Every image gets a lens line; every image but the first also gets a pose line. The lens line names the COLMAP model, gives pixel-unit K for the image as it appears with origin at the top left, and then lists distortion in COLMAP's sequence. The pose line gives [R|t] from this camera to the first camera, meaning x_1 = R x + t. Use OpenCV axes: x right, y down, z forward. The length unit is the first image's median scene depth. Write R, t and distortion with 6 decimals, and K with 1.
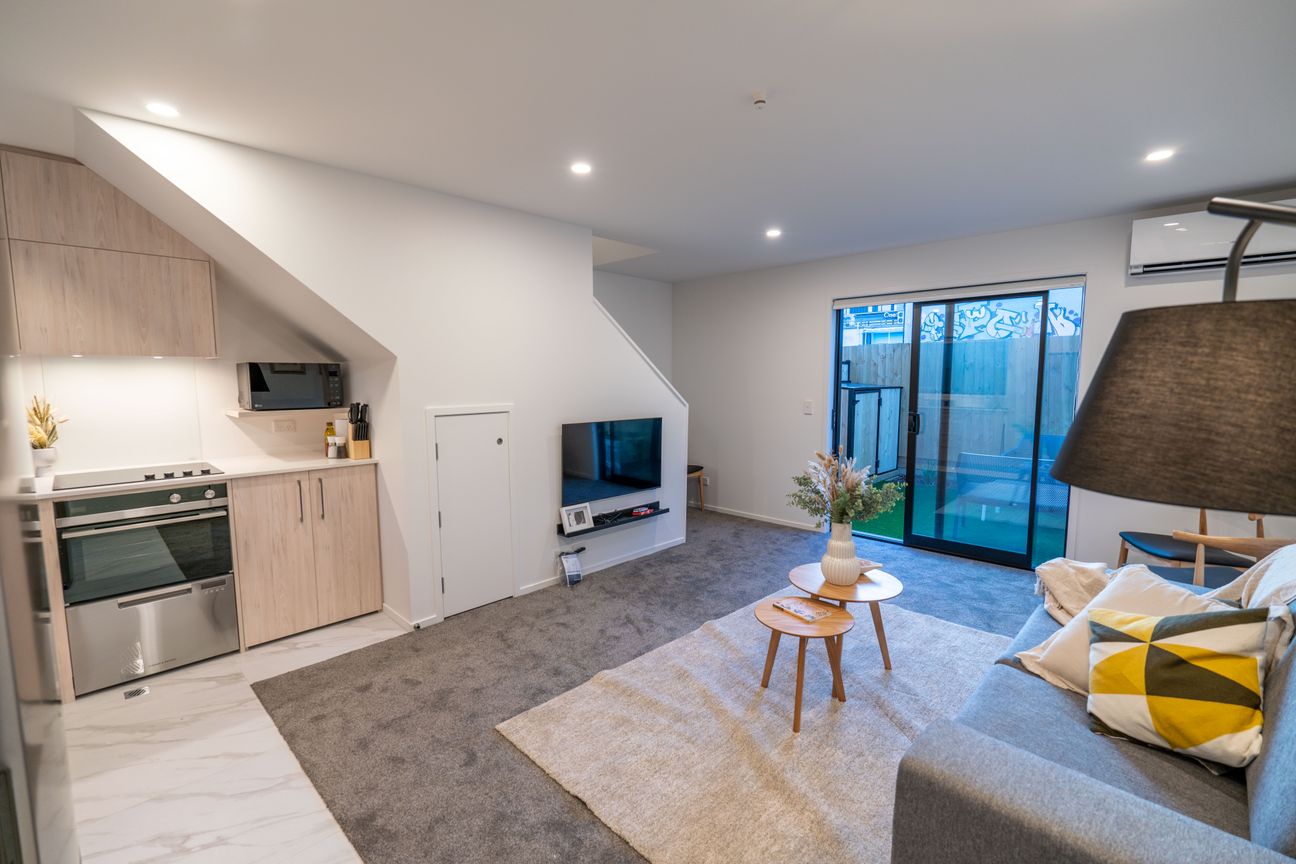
lens RADIAL K [[566.3, 0, 650.4], [0, 566.3, 434.3], [0, 0, 1]] dist [-0.007906, 0.000087]
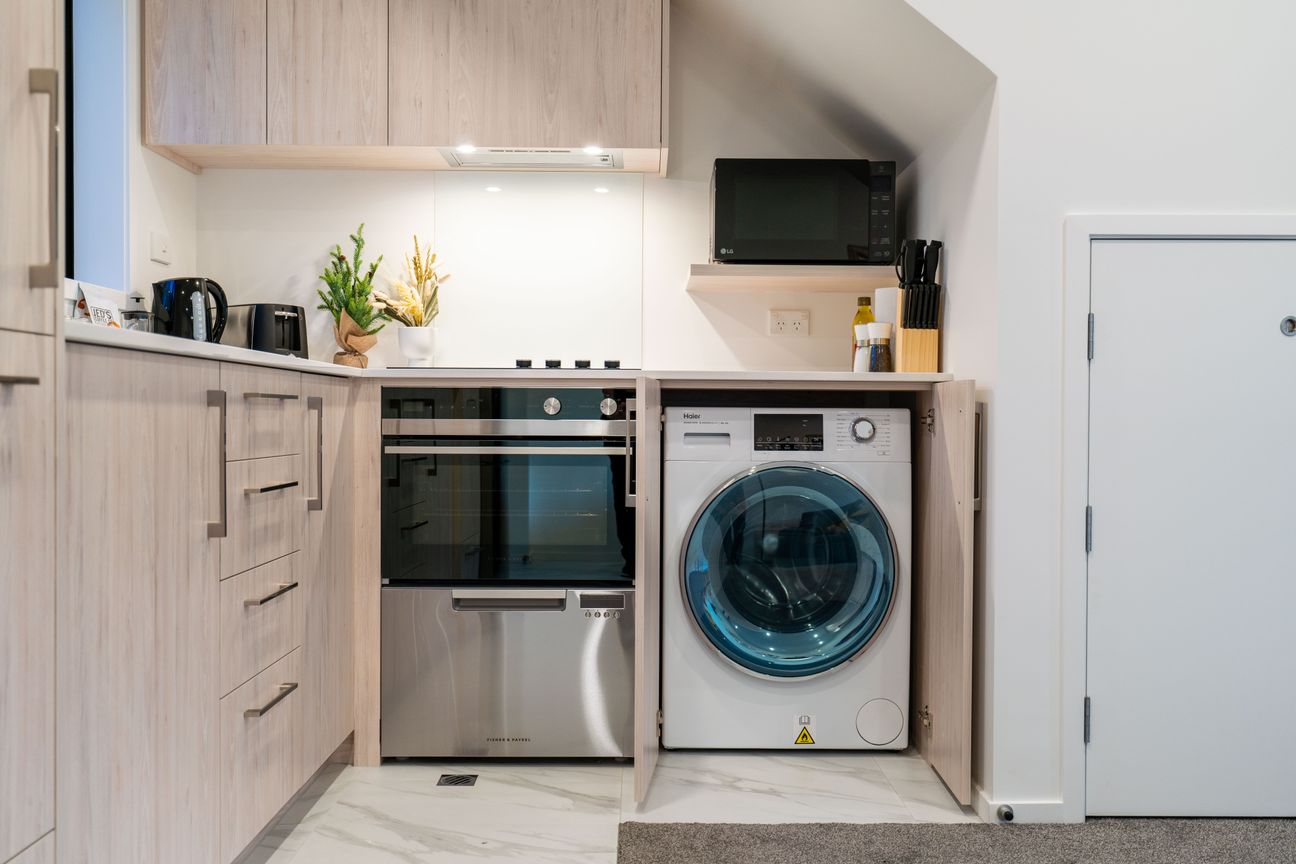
lens RADIAL K [[1220.3, 0, 647.6], [0, 1220.3, 436.6], [0, 0, 1]] dist [-0.007338, 0.000000]
pose [[0.695445, 0.019785, -0.718307, -0.018340], [-0.080649, 0.995454, -0.050663, 0.175790], [0.714040, 0.093164, 0.693879, 0.302788]]
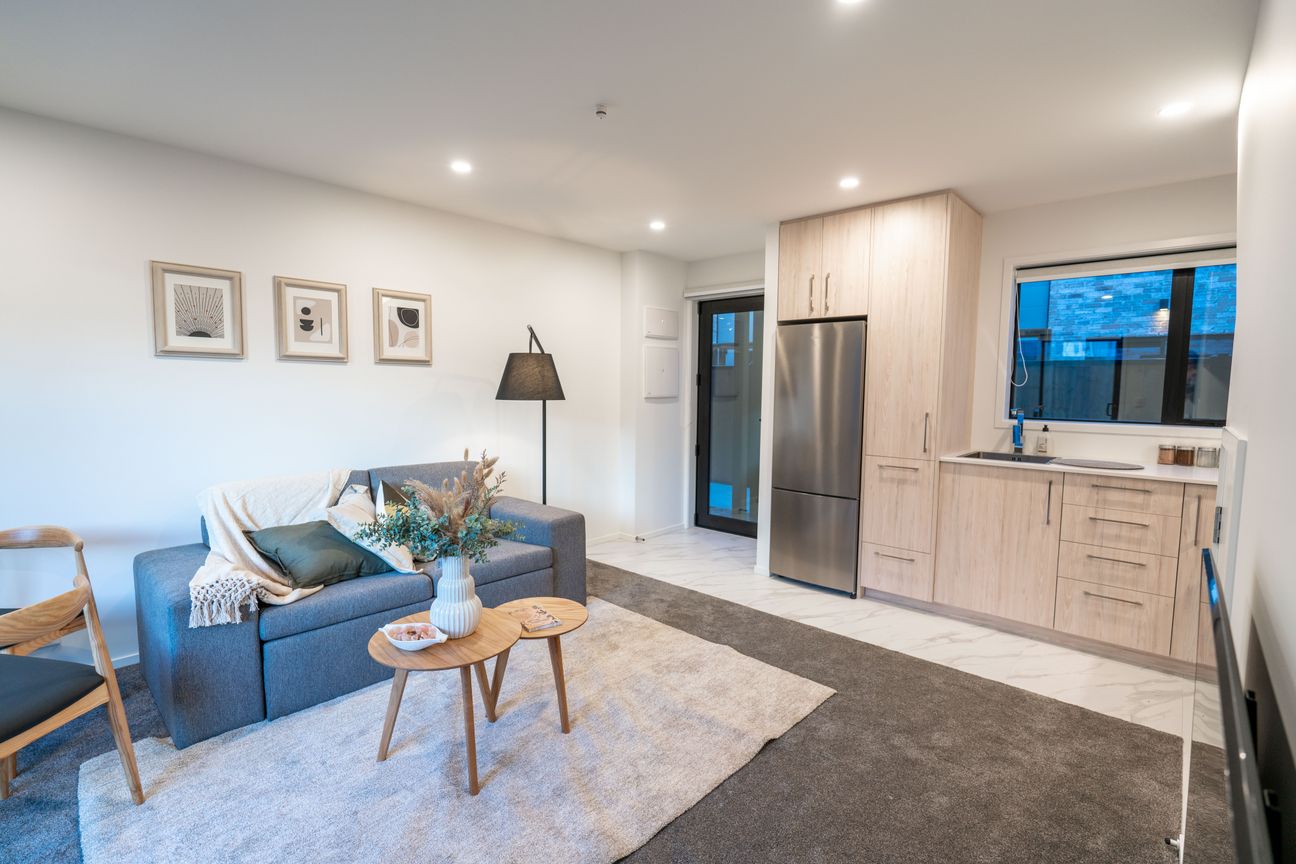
lens RADIAL K [[598.9, 0, 645.6], [0, 598.9, 434.0], [0, 0, 1]] dist [-0.000910, -0.000454]
pose [[-0.999669, -0.005104, -0.025200, 0.097527], [-0.009638, 0.983019, 0.183251, -0.138442], [0.023836, 0.183434, -0.982743, 1.628627]]
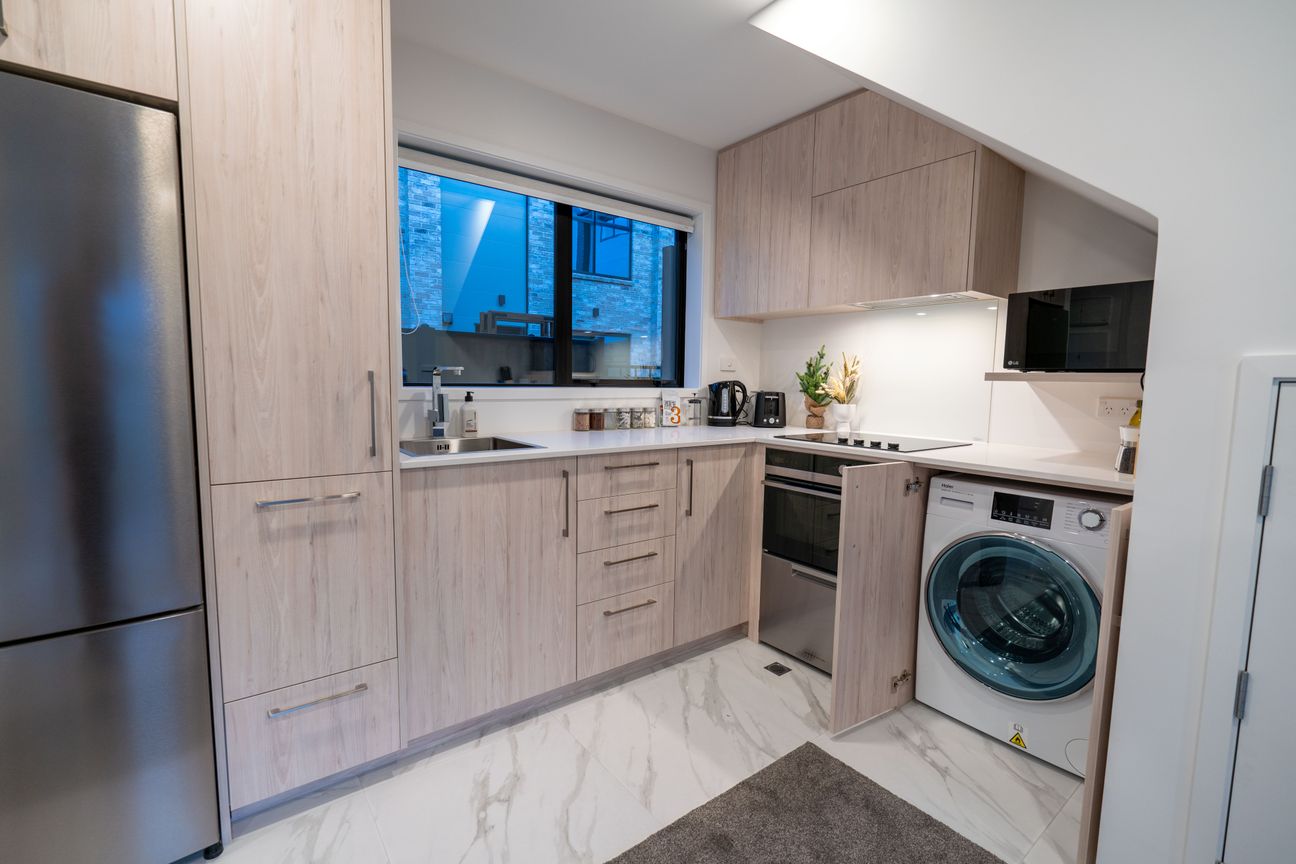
lens RADIAL K [[566.3, 0, 647.7], [0, 566.3, 433.1], [0, 0, 1]] dist [-0.007906, 0.000087]
pose [[-0.153551, 0.092515, -0.983800, -0.012780], [-0.115993, 0.987037, 0.110924, 0.004019], [0.981309, 0.131146, -0.140829, 0.782654]]
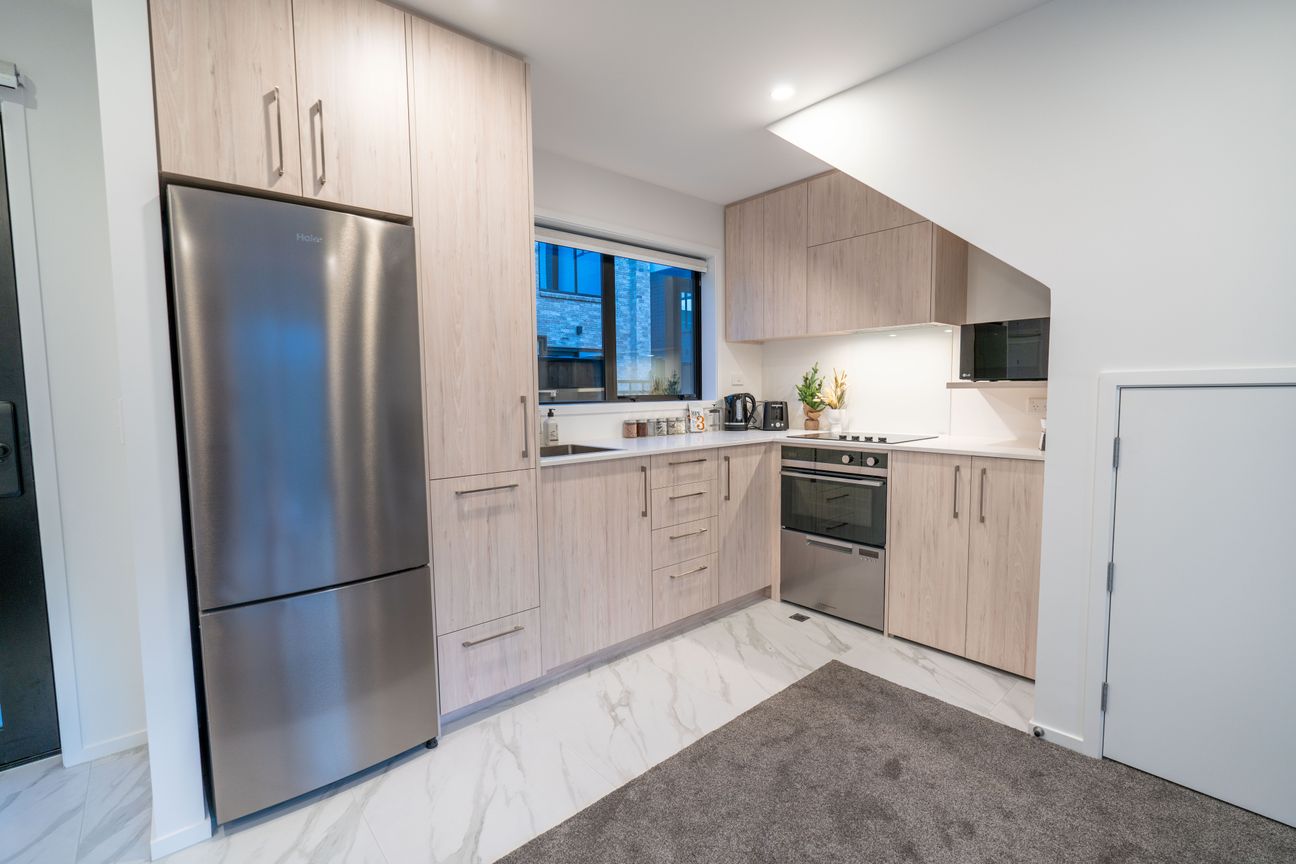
lens RADIAL K [[566.3, 0, 649.0], [0, 566.3, 434.0], [0, 0, 1]] dist [-0.007906, 0.000087]
pose [[-0.087890, 0.078451, -0.993036, 0.224164], [-0.087320, 0.992450, 0.086133, 0.006523], [0.992296, 0.094282, -0.080376, 0.671528]]
